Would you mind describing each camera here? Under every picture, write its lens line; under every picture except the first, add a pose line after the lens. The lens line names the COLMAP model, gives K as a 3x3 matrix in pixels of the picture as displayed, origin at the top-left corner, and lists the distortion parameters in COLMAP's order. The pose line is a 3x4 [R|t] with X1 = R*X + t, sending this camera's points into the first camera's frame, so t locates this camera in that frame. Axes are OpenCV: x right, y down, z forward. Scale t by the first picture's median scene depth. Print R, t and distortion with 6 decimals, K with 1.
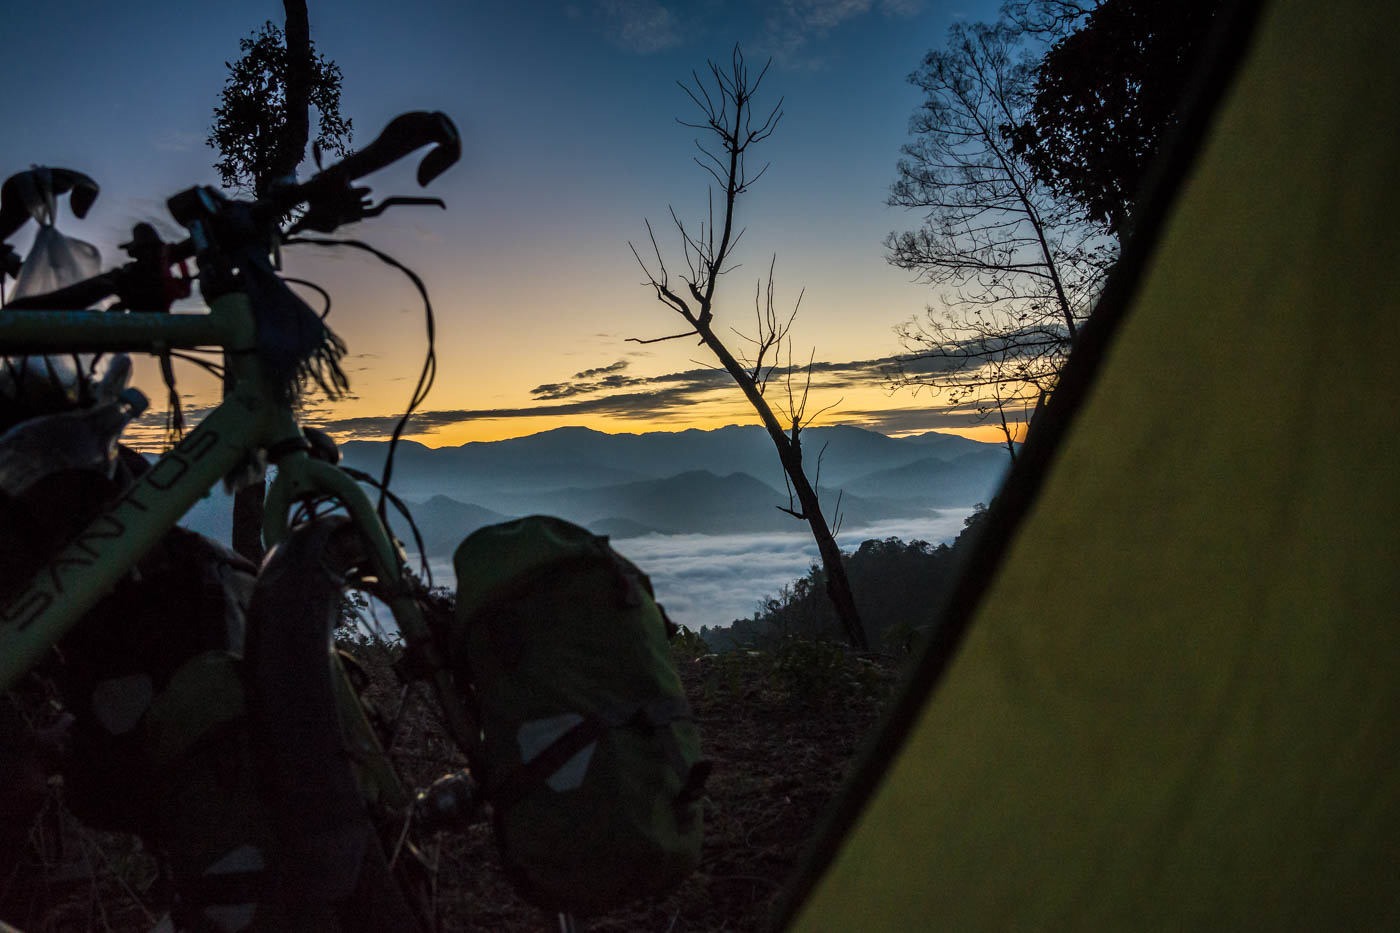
lens RADIAL K [[1010.9, 0, 700.0], [0, 1010.9, 466.5], [0, 0, 1]] dist [-0.155794, 0.138465]
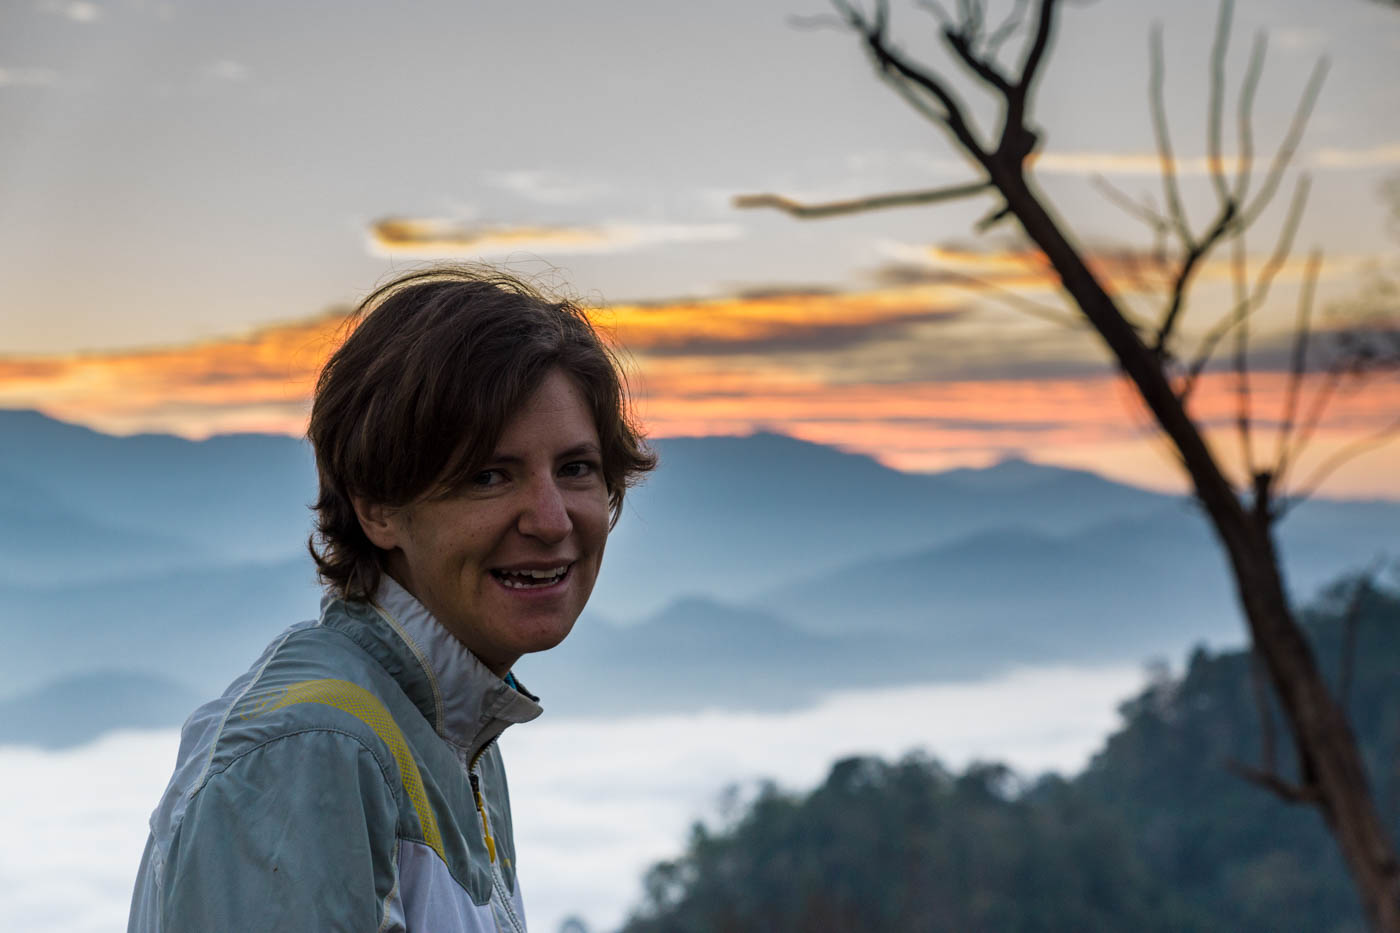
lens RADIAL K [[2848.4, 0, 700.0], [0, 2848.4, 466.5], [0, 0, 1]] dist [0.013794, 0.416304]
pose [[0.992635, 0.033620, 0.116382, -0.144817], [-0.030720, 0.999173, -0.026622, -0.017338], [-0.117181, 0.022851, 0.992848, 0.115601]]
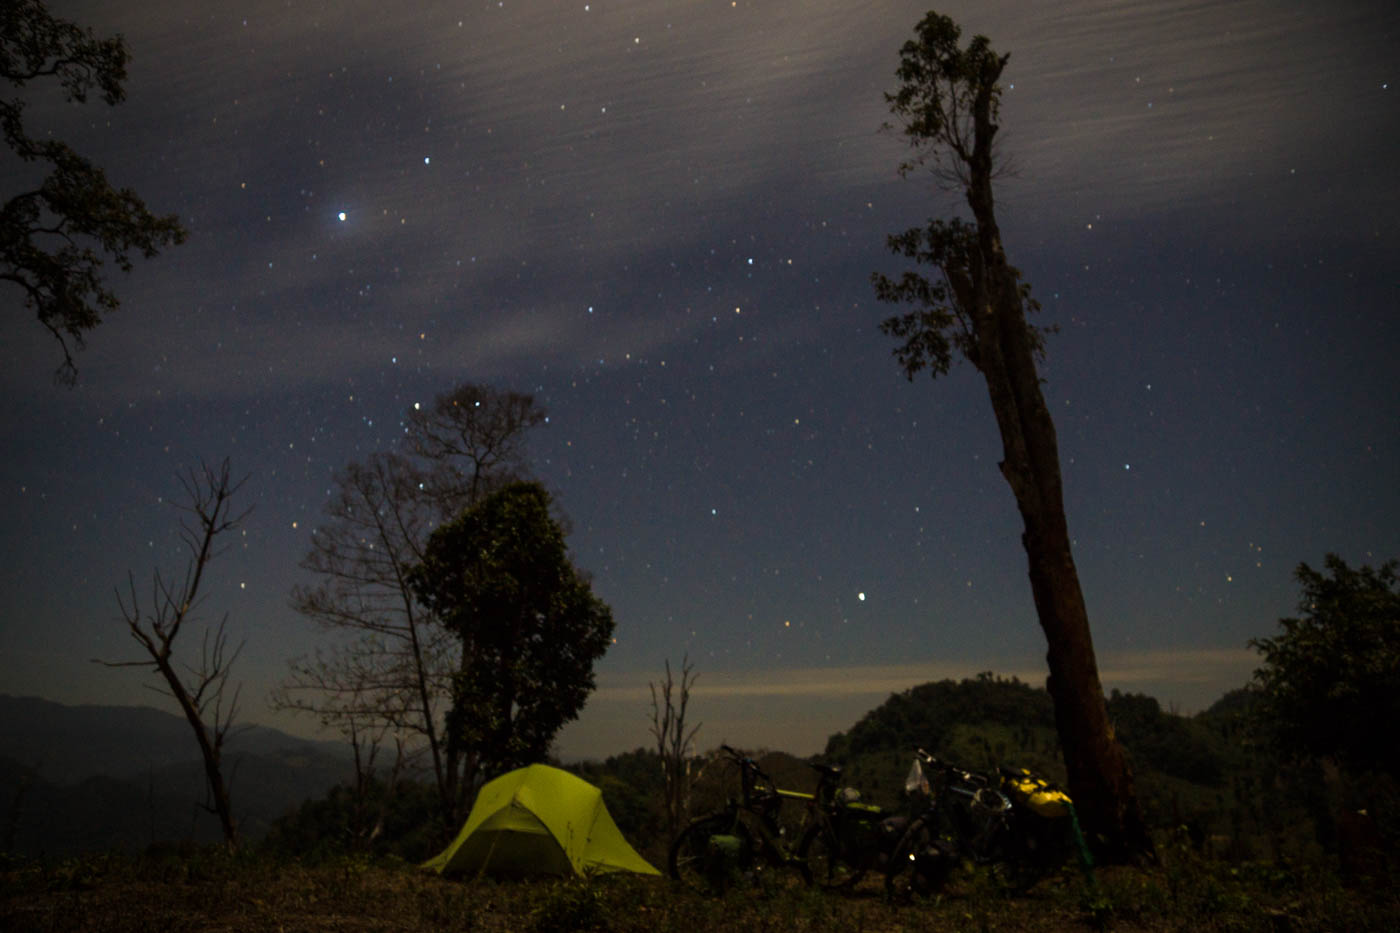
lens RADIAL K [[987.2, 0, 700.0], [0, 987.2, 466.5], [0, 0, 1]] dist [-0.163352, 0.128081]
pose [[0.789814, 0.221416, 0.571987, -0.158341], [-0.040682, 0.949425, -0.311347, -0.016739], [-0.611996, 0.222637, 0.758877, -0.333037]]
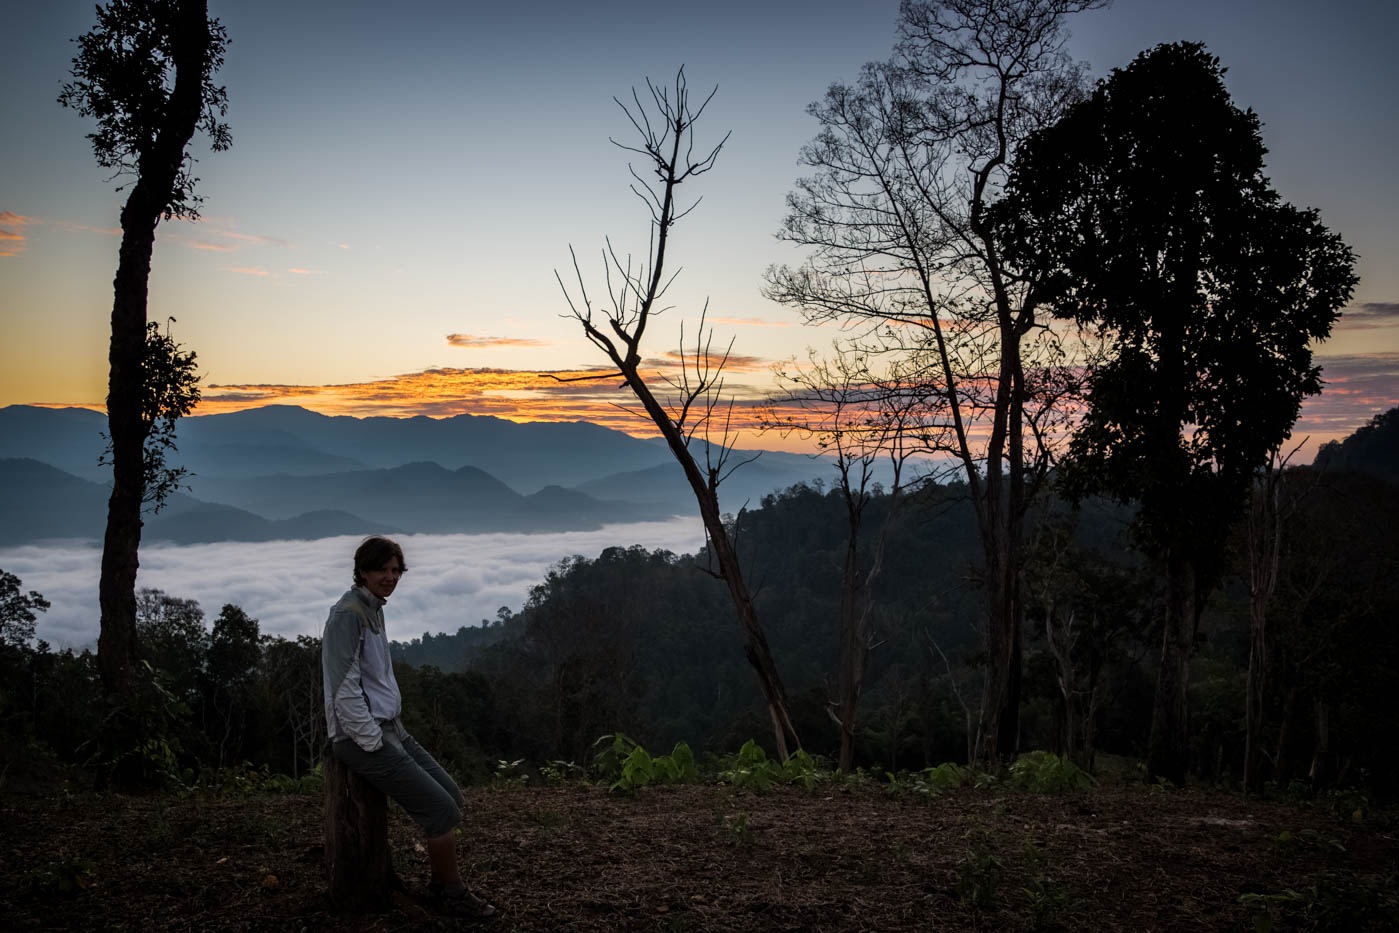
lens RADIAL K [[1084.8, 0, 698.5], [0, 1084.8, 510.7], [0, 0, 1]] dist [-0.169327, 0.140634]
pose [[0.967813, 0.045607, 0.247504, -0.135287], [-0.056079, 0.997798, 0.035425, -0.036644], [-0.245343, -0.048165, 0.968239, 0.010929]]
